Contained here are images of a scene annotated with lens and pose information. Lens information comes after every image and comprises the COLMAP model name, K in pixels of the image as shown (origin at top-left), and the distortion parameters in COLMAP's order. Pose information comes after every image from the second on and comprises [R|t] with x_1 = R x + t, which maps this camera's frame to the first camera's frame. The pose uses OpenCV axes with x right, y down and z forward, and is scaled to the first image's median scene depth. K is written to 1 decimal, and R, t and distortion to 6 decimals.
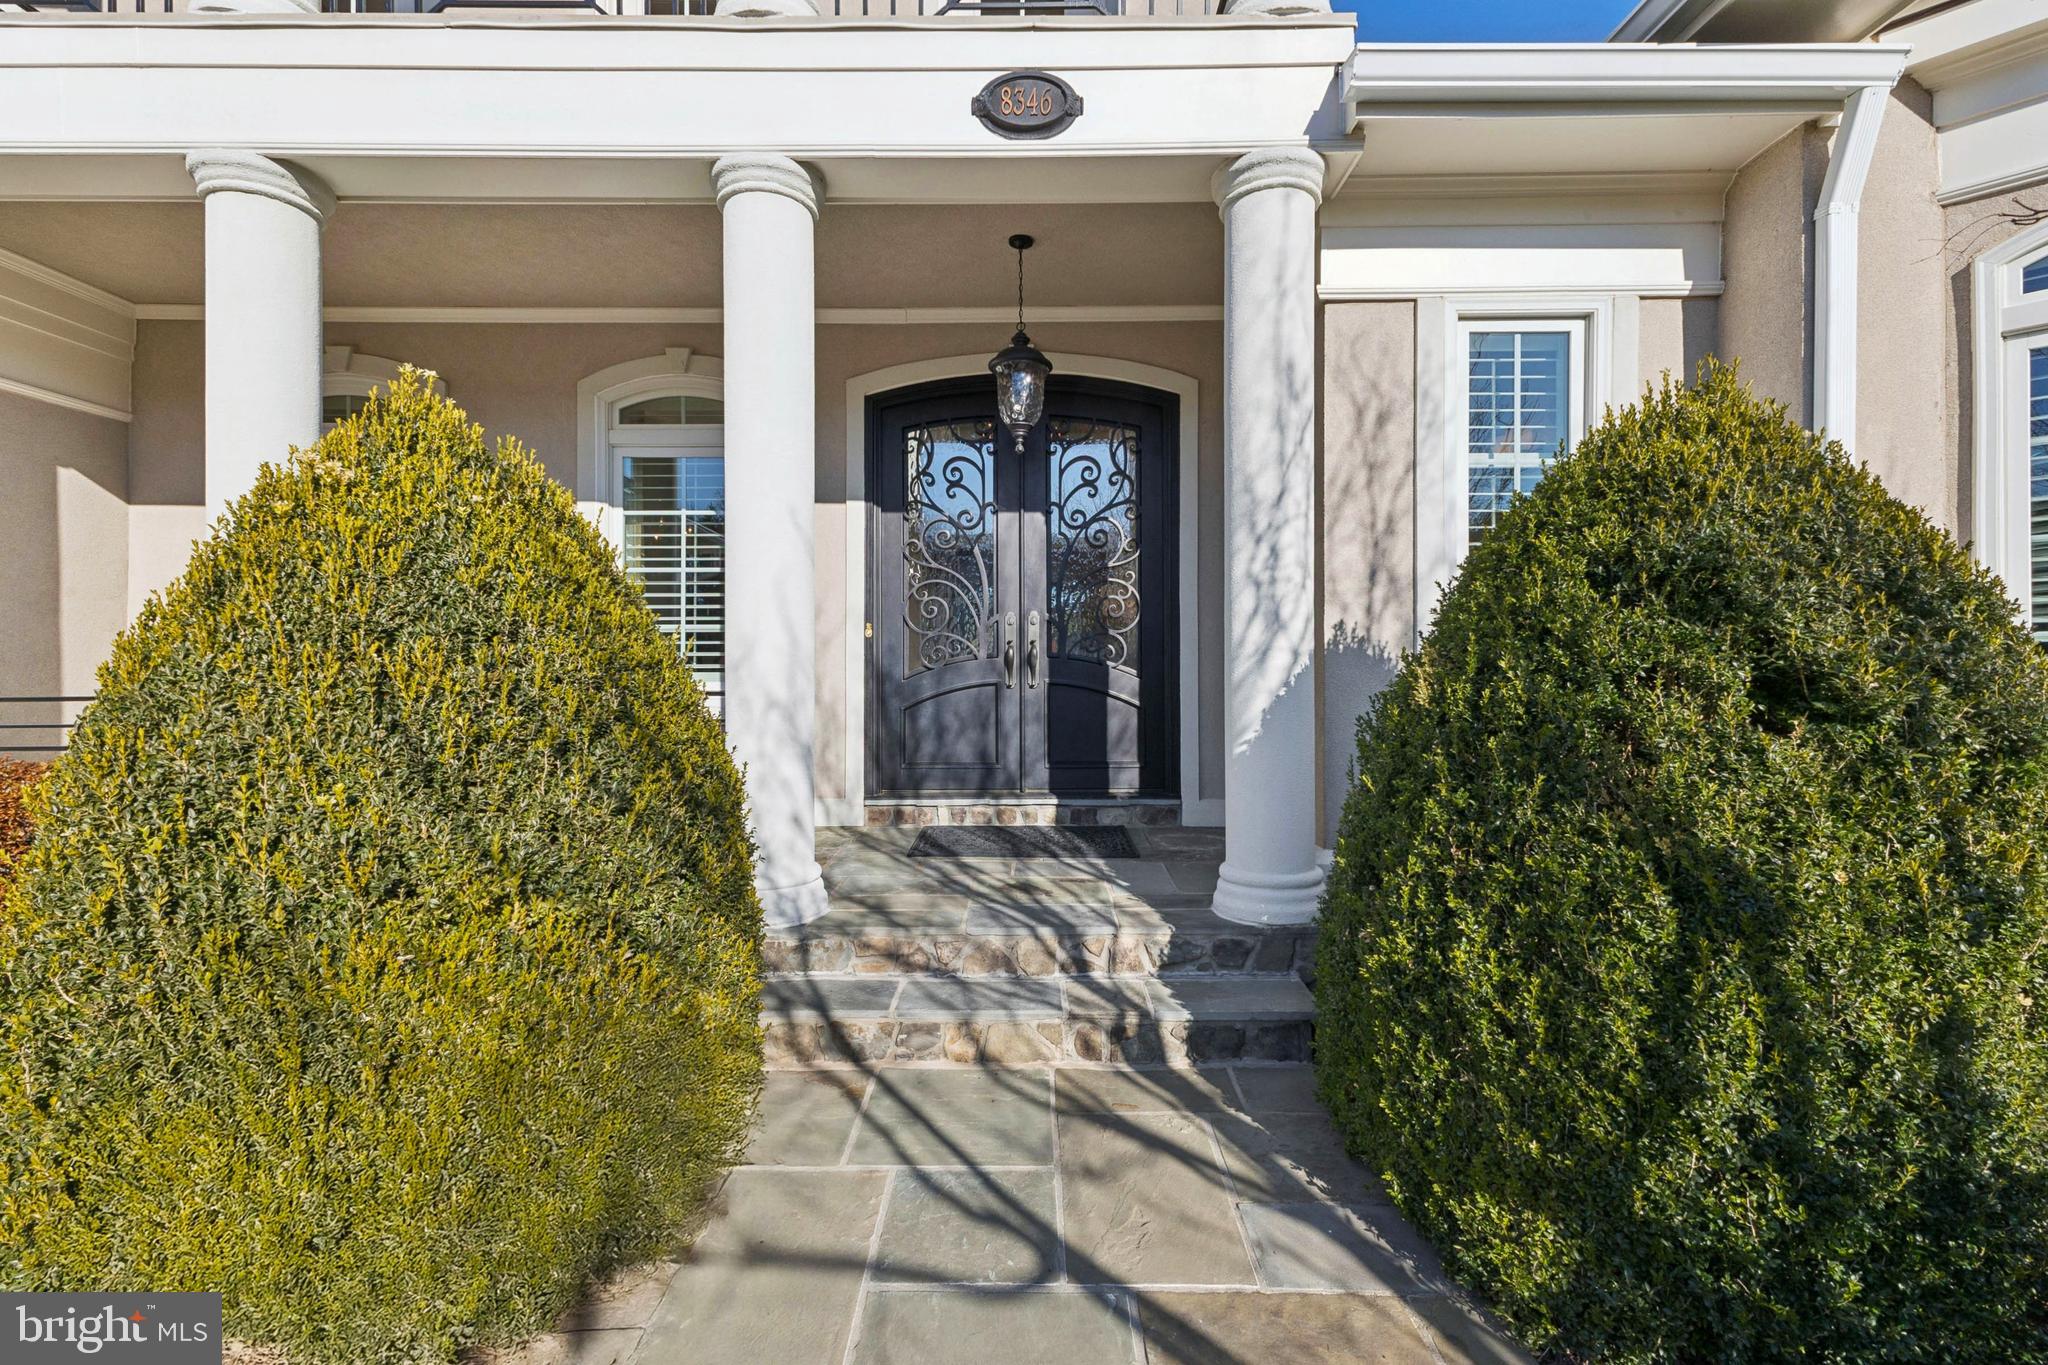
lens RADIAL K [[832.3, 0, 999.3], [0, 832.3, 658.7], [0, 0, 1]] dist [0.018358, 0.000094]
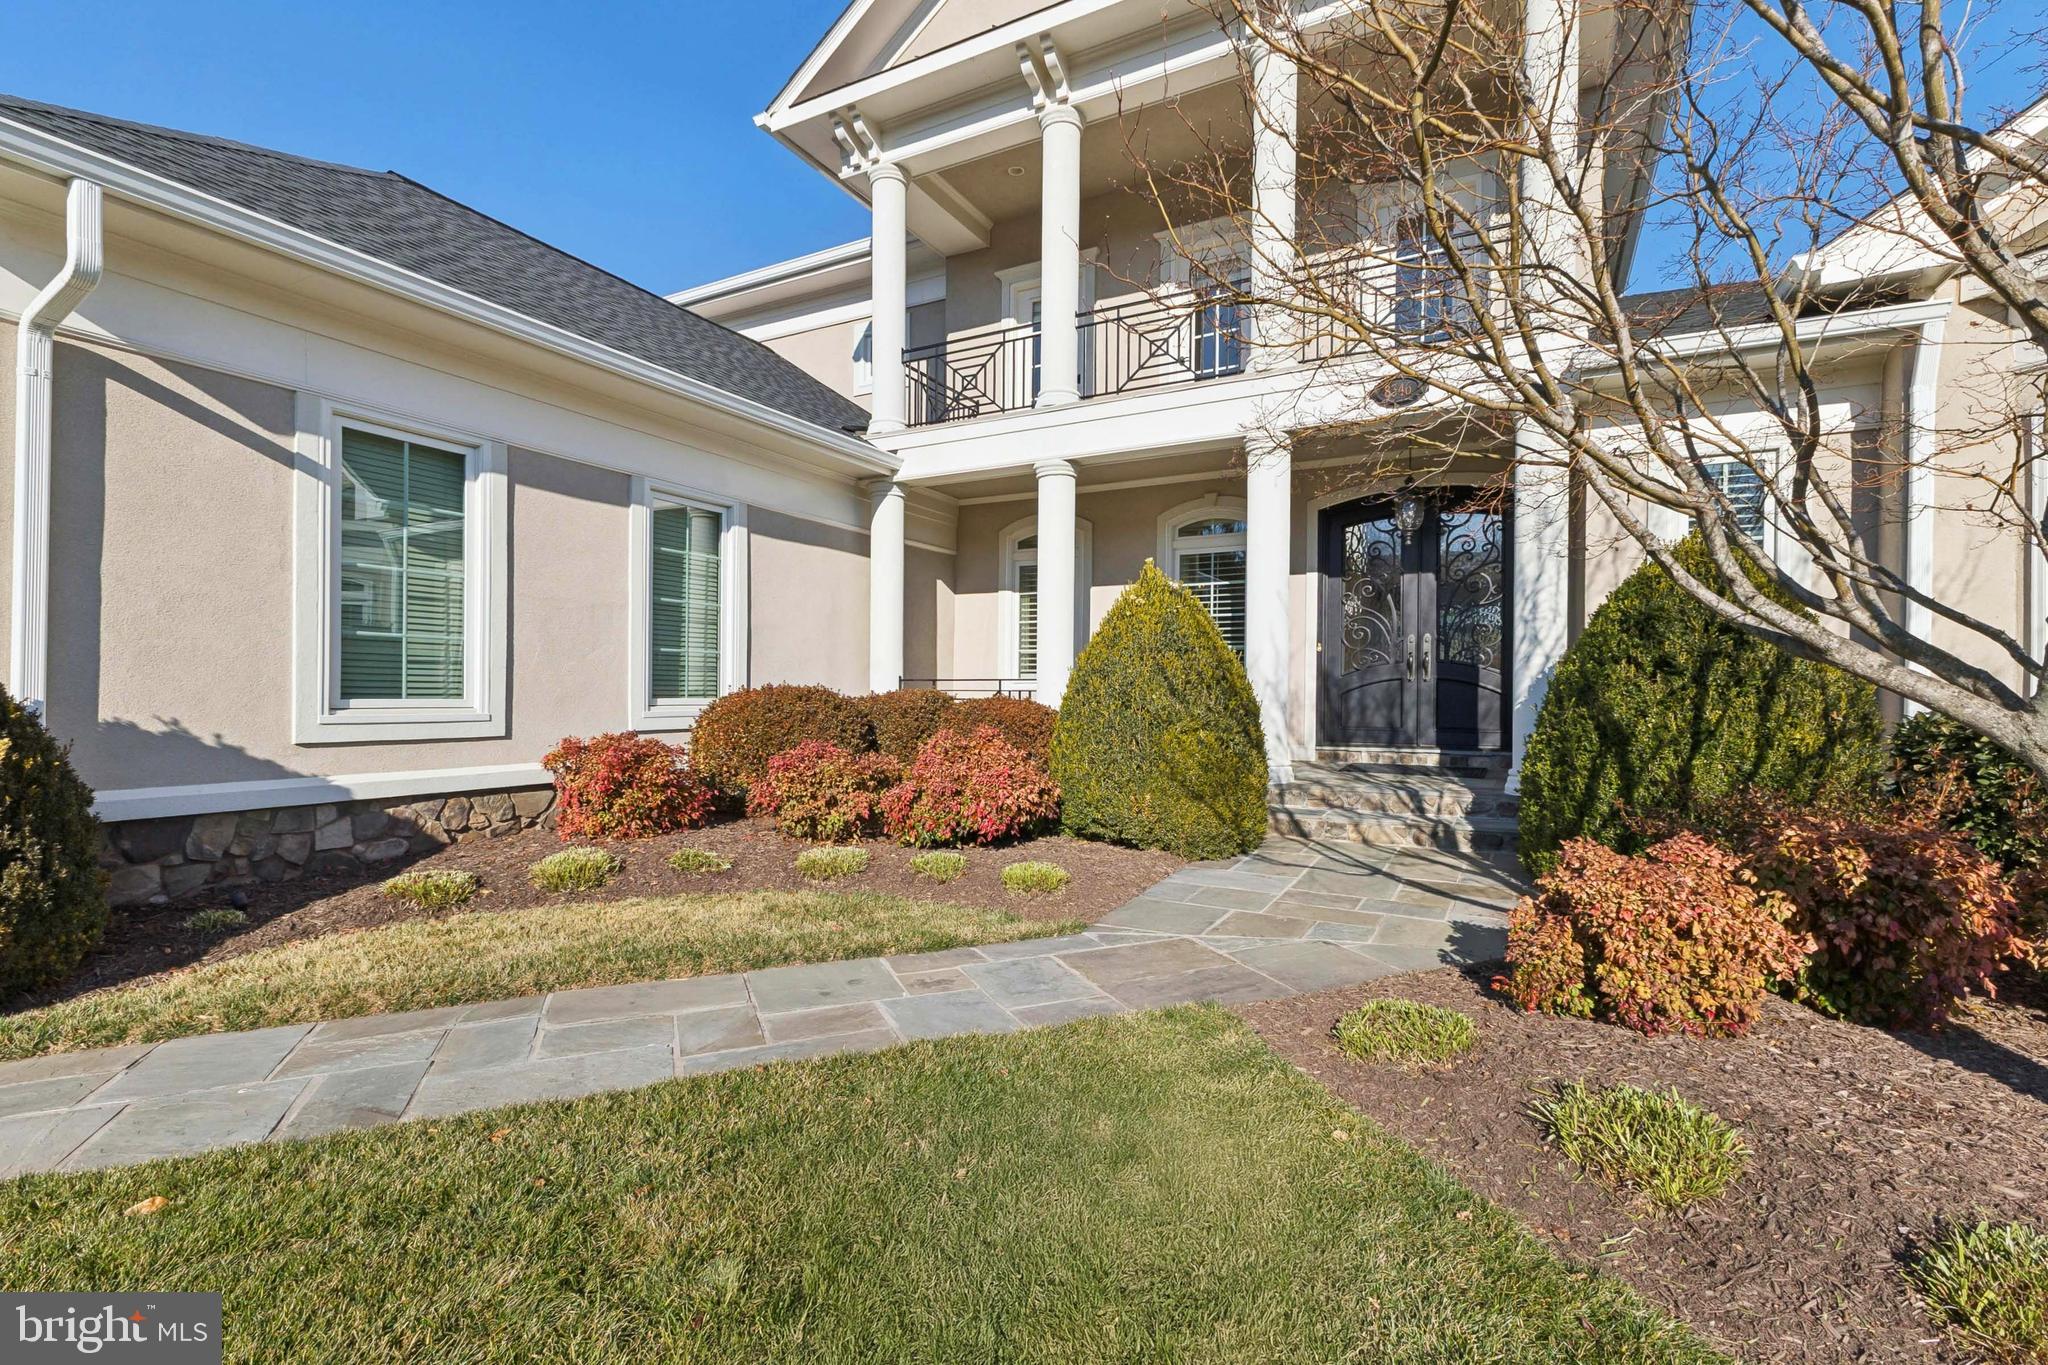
lens RADIAL K [[910.6, 0, 997.1], [0, 910.6, 694.2], [0, 0, 1]] dist [0.002105, -0.000056]
pose [[0.871827, 0.010973, -0.489691, 0.253445], [-0.003617, 0.999866, 0.015965, 0.045499], [0.489801, -0.012147, 0.871750, -1.305216]]
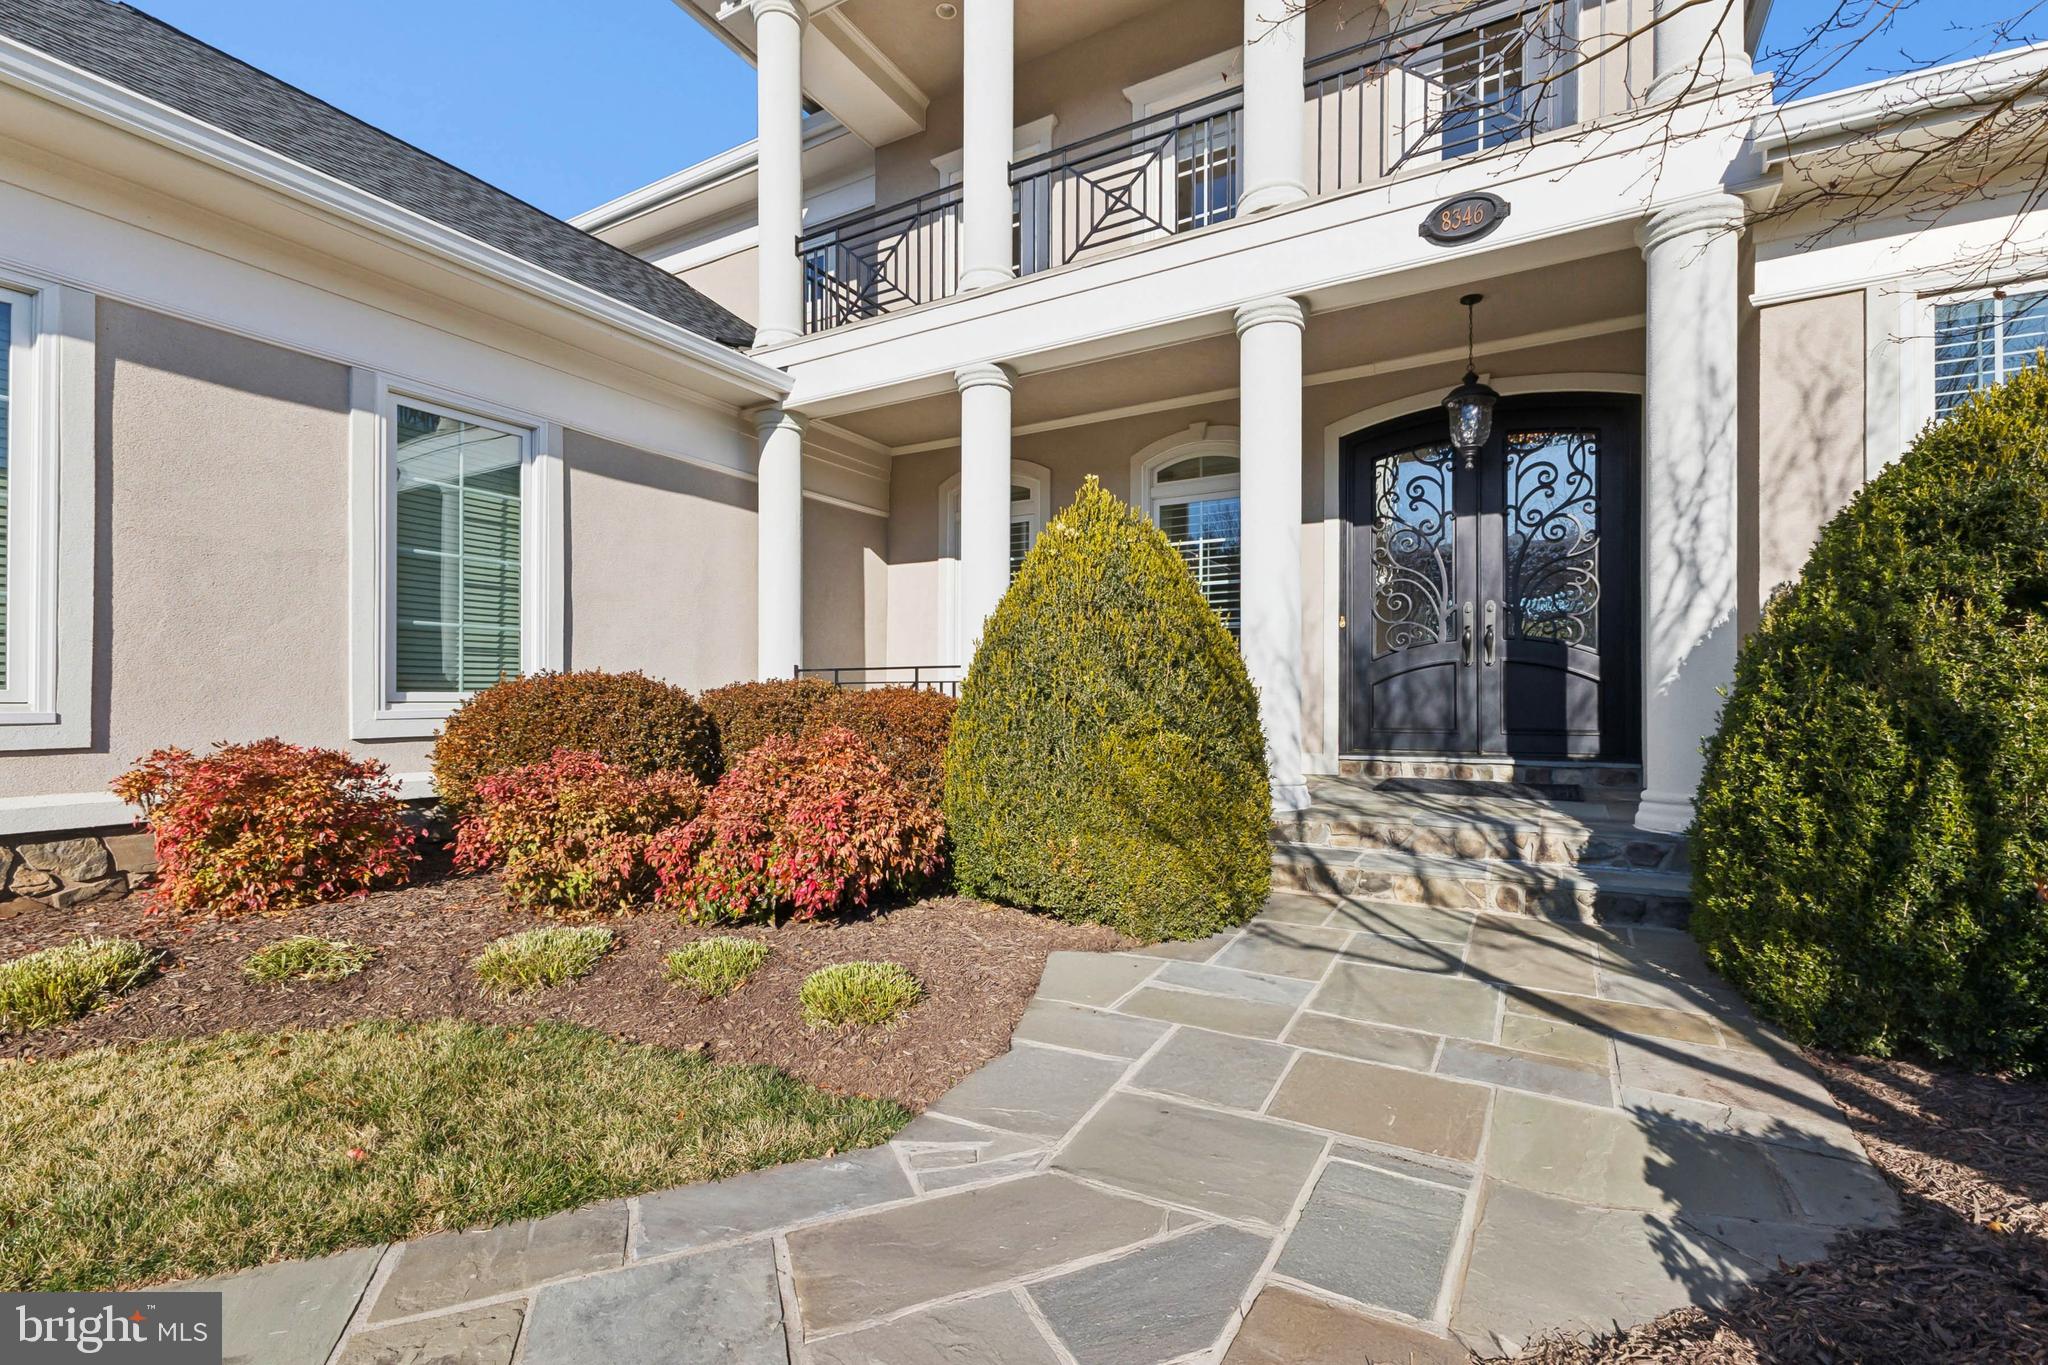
lens RADIAL K [[854.7, 0, 1037.4], [0, 854.7, 688.9], [0, 0, 1]] dist [0.007144, -0.000092]
pose [[0.874973, -0.001320, -0.484169, 0.092805], [0.002035, 0.999997, 0.000952, 0.091239], [0.484167, -0.001819, 0.874974, -0.506296]]
